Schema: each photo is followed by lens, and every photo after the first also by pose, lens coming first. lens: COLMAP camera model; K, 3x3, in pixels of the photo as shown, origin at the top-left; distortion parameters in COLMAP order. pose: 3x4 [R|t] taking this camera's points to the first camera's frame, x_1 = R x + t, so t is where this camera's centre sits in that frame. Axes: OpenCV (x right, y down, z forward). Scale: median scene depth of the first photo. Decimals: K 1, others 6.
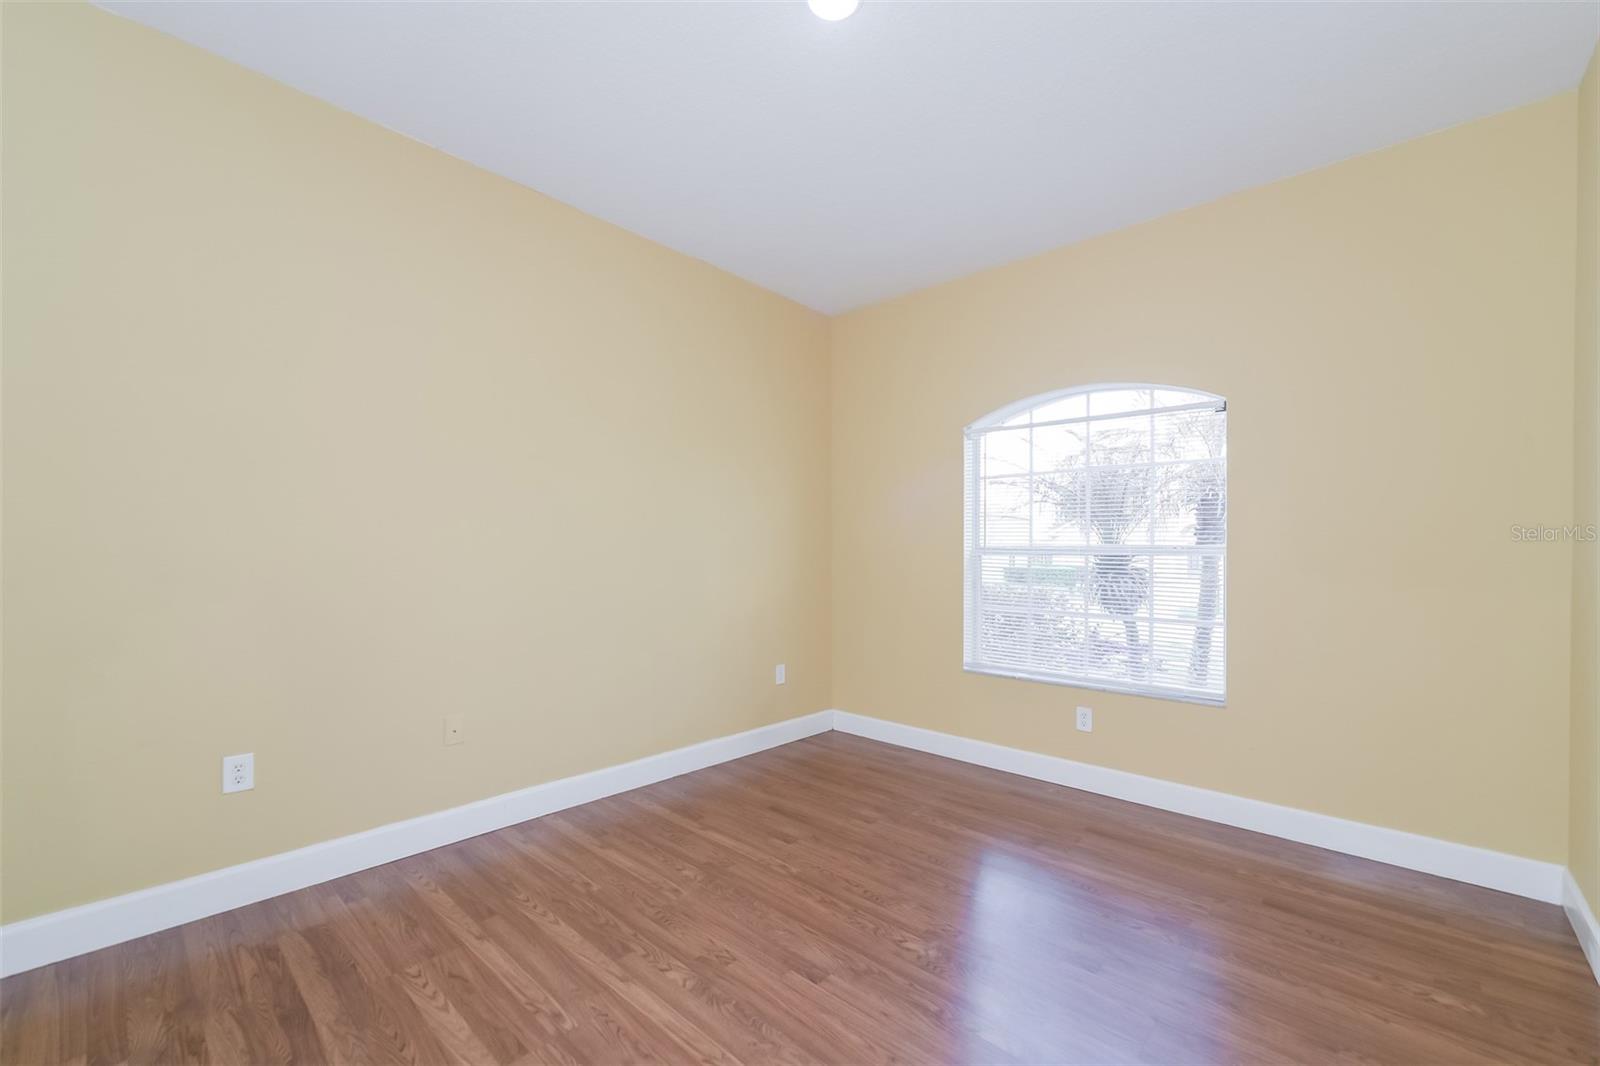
lens RADIAL K [[632.7, 0, 808.7], [0, 632.7, 543.0], [0, 0, 1]] dist [-0.012795, 0.001425]
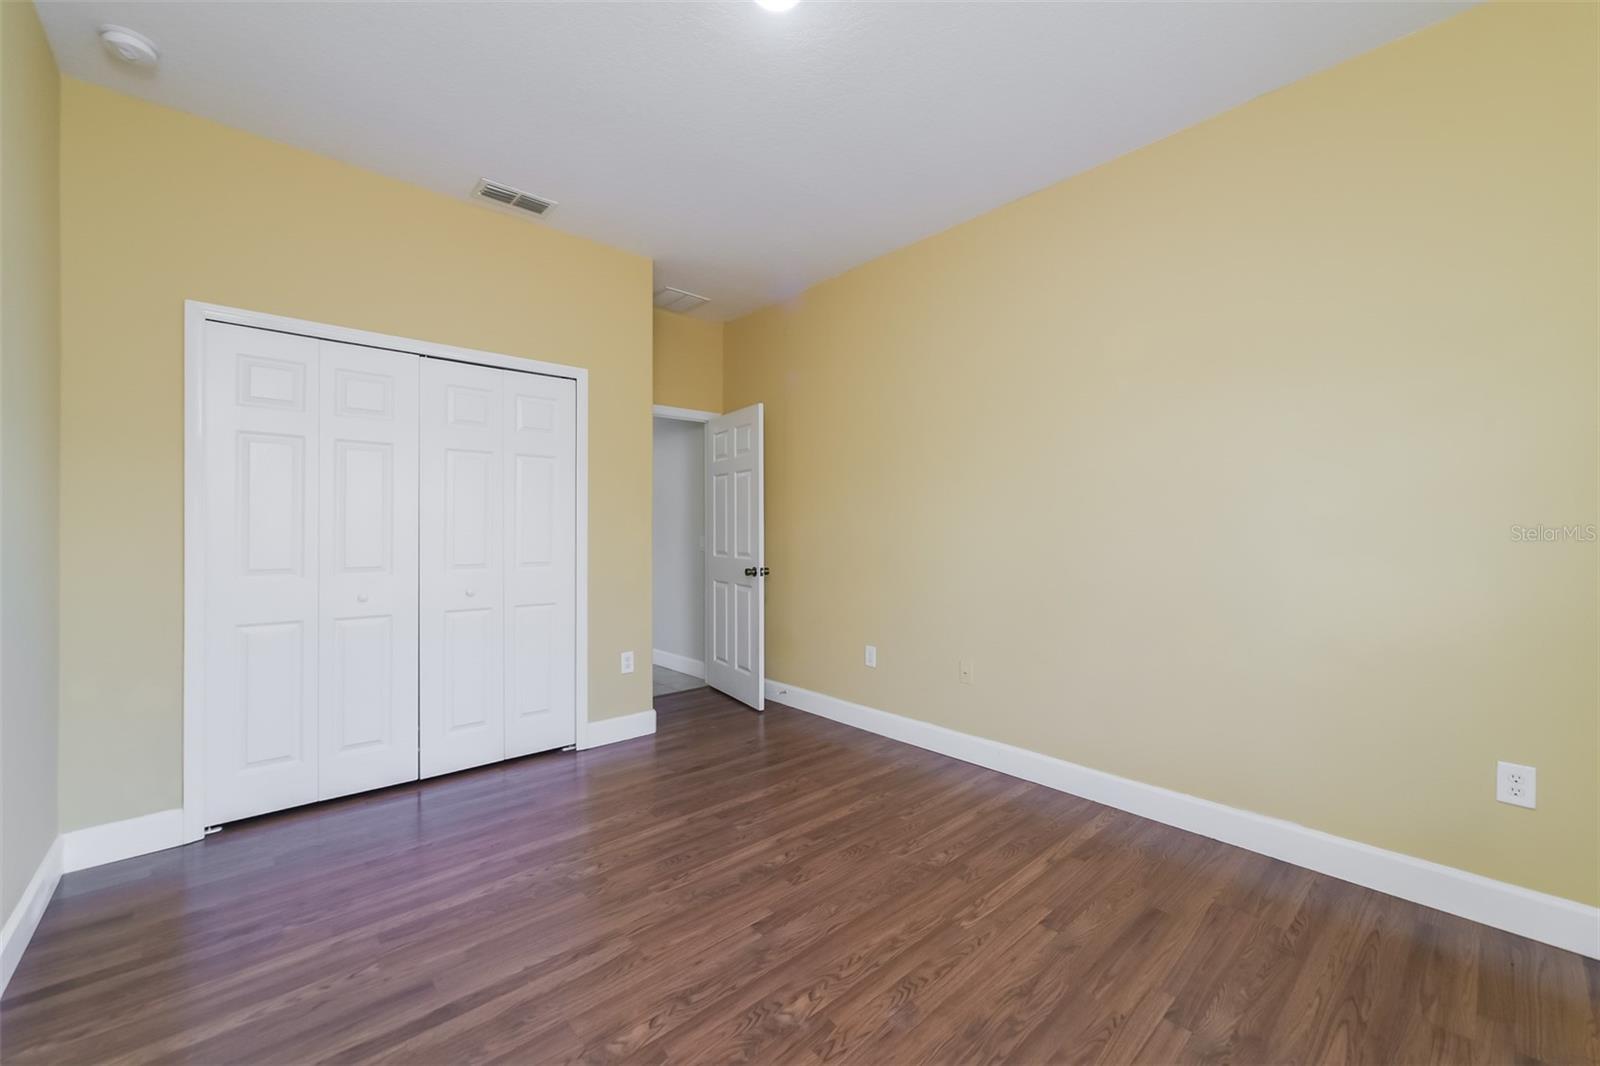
lens RADIAL K [[632.7, 0, 790.2], [0, 632.7, 527.4], [0, 0, 1]] dist [-0.012795, 0.001425]
pose [[-0.082952, -0.004602, -0.996543, 0.806329], [0.008606, 0.999949, -0.005334, 0.022533], [0.996516, -0.009019, -0.082908, 0.869877]]
